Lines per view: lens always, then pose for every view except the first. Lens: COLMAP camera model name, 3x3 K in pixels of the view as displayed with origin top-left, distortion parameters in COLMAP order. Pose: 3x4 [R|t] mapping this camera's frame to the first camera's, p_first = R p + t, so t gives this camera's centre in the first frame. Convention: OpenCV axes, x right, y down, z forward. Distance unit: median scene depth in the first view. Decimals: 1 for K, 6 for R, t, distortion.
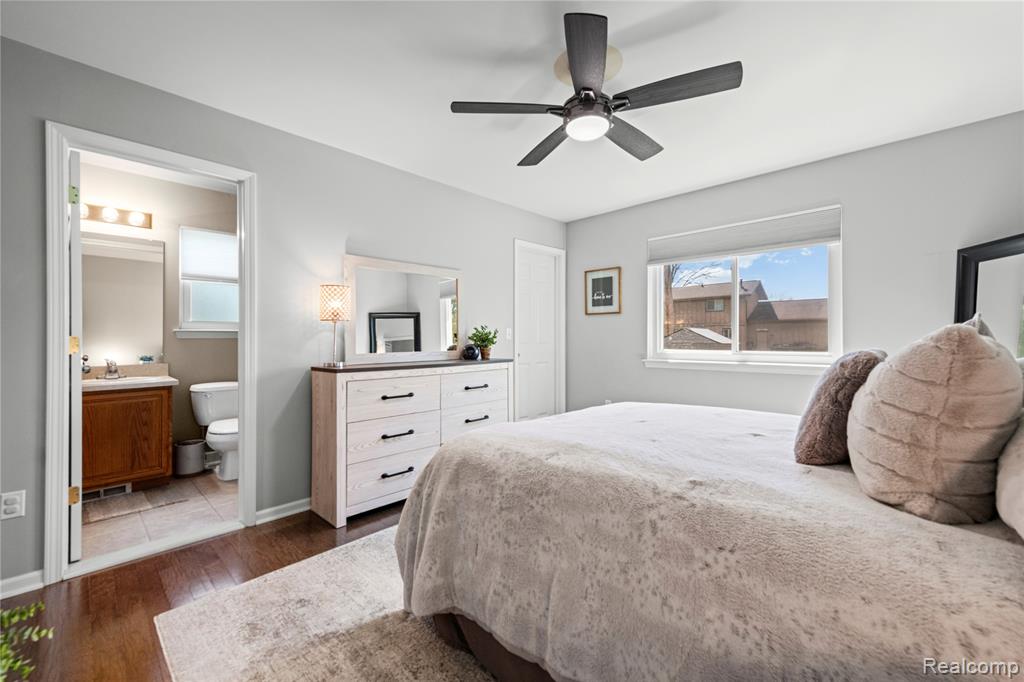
lens RADIAL K [[409.6, 0, 510.9], [0, 409.6, 335.7], [0, 0, 1]] dist [0.013413, 0.000092]
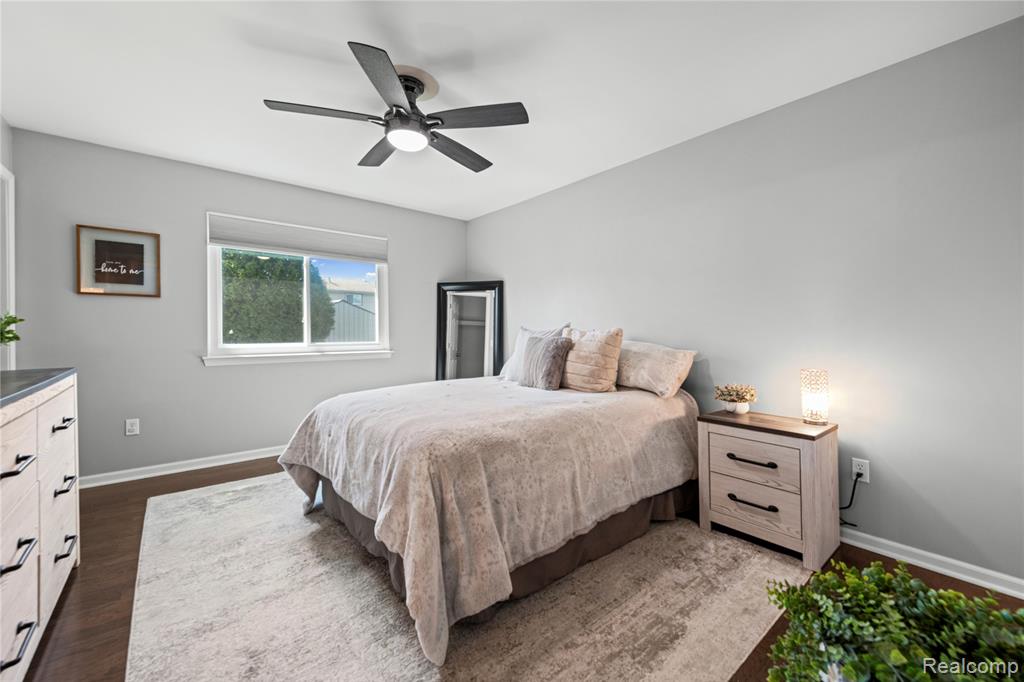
lens RADIAL K [[409.6, 0, 510.9], [0, 409.6, 335.7], [0, 0, 1]] dist [0.013413, 0.000092]
pose [[0.124437, -0.005617, 0.992212, -0.395258], [-0.005767, 0.999963, 0.006384, 0.006139], [-0.992211, -0.006516, 0.124400, 0.275128]]
